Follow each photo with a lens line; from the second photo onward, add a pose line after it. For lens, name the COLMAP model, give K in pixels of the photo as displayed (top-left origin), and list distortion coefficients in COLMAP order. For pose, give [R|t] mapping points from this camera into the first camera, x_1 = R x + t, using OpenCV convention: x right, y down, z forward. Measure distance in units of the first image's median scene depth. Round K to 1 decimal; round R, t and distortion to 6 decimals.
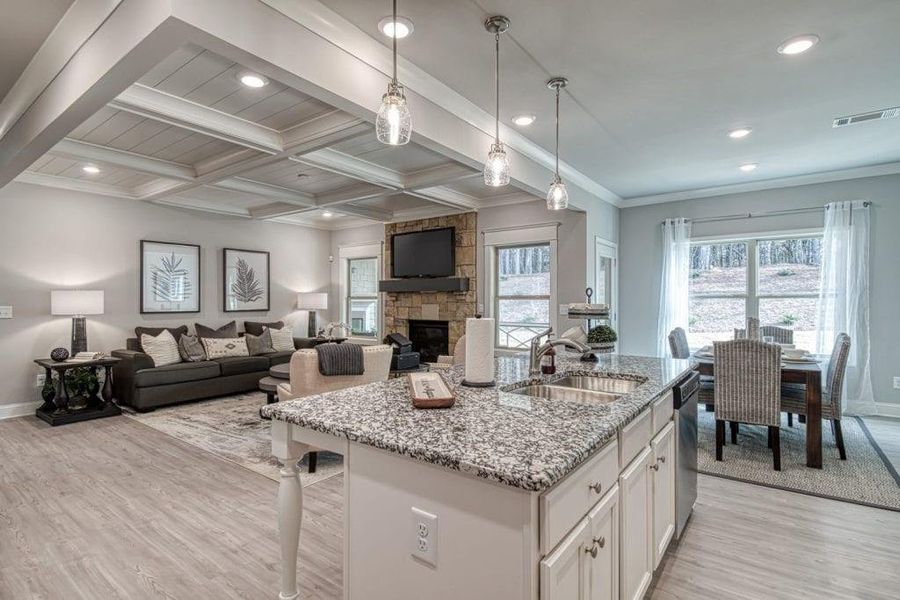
lens RADIAL K [[444.4, 0, 431.1], [0, 444.4, 301.6], [0, 0, 1]] dist [0.019863, -0.000276]
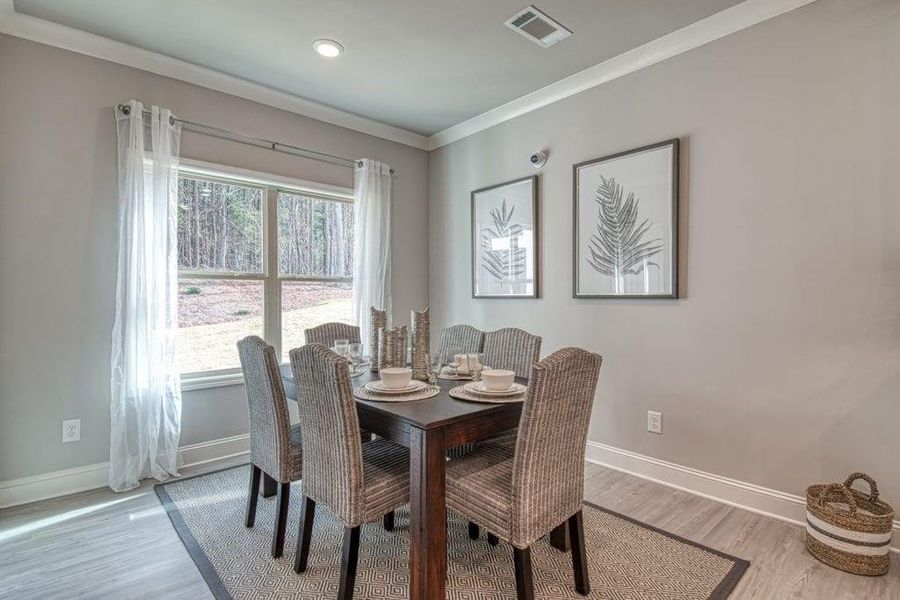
lens RADIAL K [[446.7, 0, 474.3], [0, 446.7, 298.6], [0, 0, 1]] dist [-0.000478, -0.012619]
pose [[0.154157, -0.000761, 0.988046, 0.129212], [0.004972, 0.999988, -0.000006, 0.017787], [-0.988034, 0.004914, 0.154159, 0.572646]]
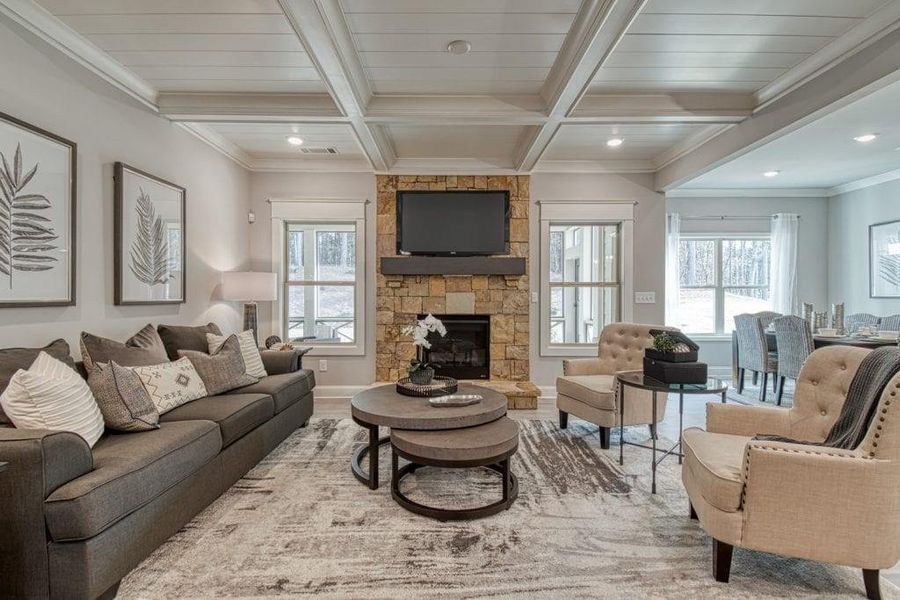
lens RADIAL K [[441.8, 0, 448.3], [0, 441.8, 295.9], [0, 0, 1]] dist [0.022496, -0.012539]
pose [[0.787168, 0.004245, 0.616723, -0.515715], [0.000424, 0.999972, -0.007424, 0.018944], [-0.616738, 0.006105, 0.787145, 0.481684]]
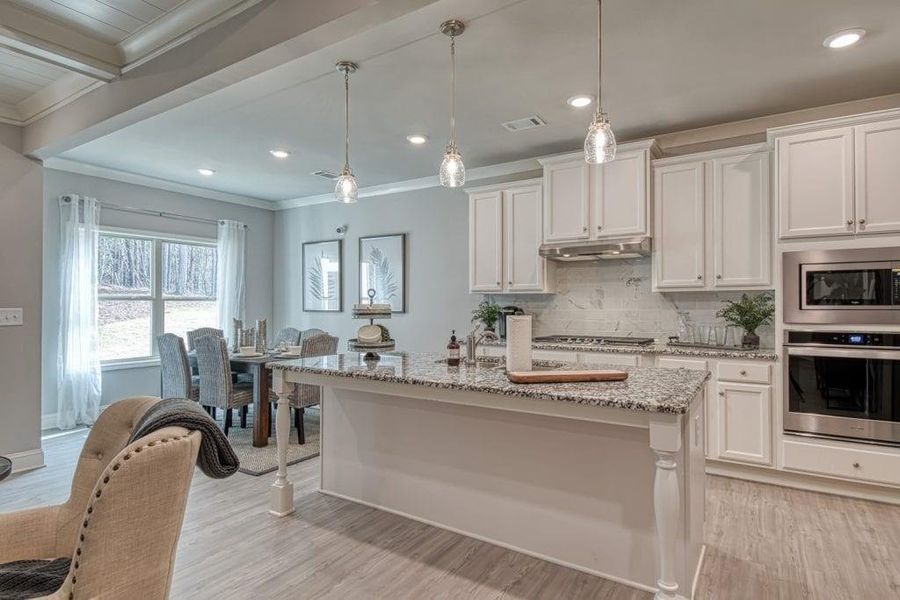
lens RADIAL K [[479.0, 0, 480.0], [0, 479.0, 299.8], [0, 0, 1]] dist [0.050981, -0.042568]
pose [[-0.117340, 0.010441, 0.993037, -0.357275], [0.003481, 0.999943, -0.010102, 0.003170], [-0.993086, 0.002272, -0.117370, 0.405746]]
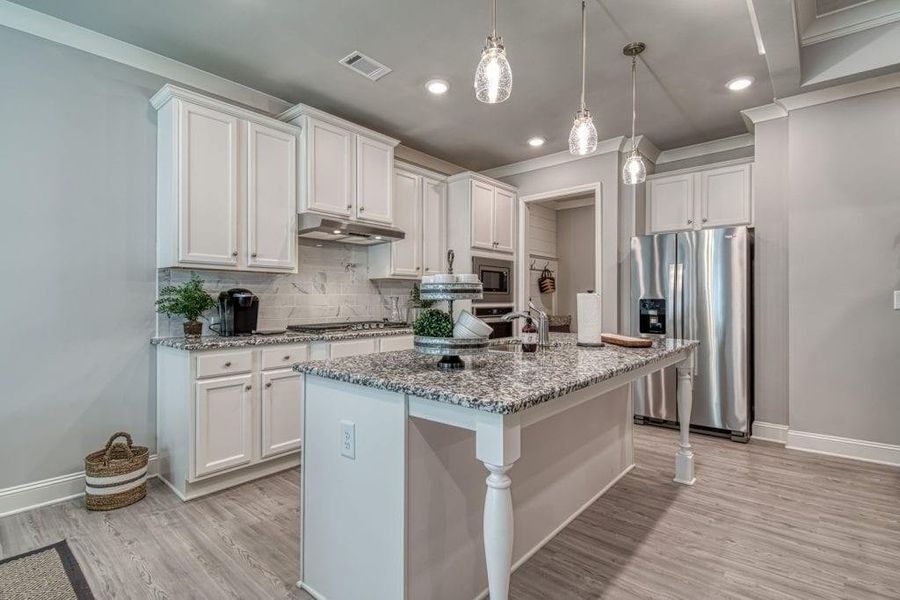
lens RADIAL K [[429.0, 0, 433.5], [0, 429.0, 298.9], [0, 0, 1]] dist [0.000037, -0.000140]
pose [[-0.996915, -0.000895, 0.078478, 0.157350], [-0.000774, 0.999998, 0.001565, 0.016994], [-0.078479, 0.001499, -0.996915, 0.735973]]
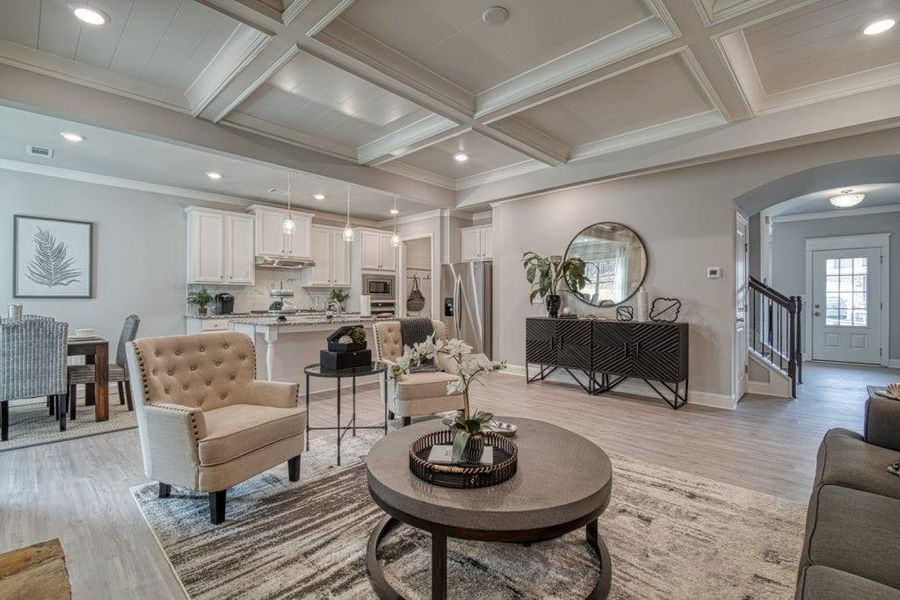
lens RADIAL K [[404.1, 0, 441.2], [0, 404.1, 297.5], [0, 0, 1]] dist [-0.001739, -0.000403]
pose [[-0.994598, -0.004462, 0.103704, -0.217050], [-0.004130, 0.999986, 0.003418, 0.012298], [-0.103718, 0.002972, -0.994602, 1.199550]]
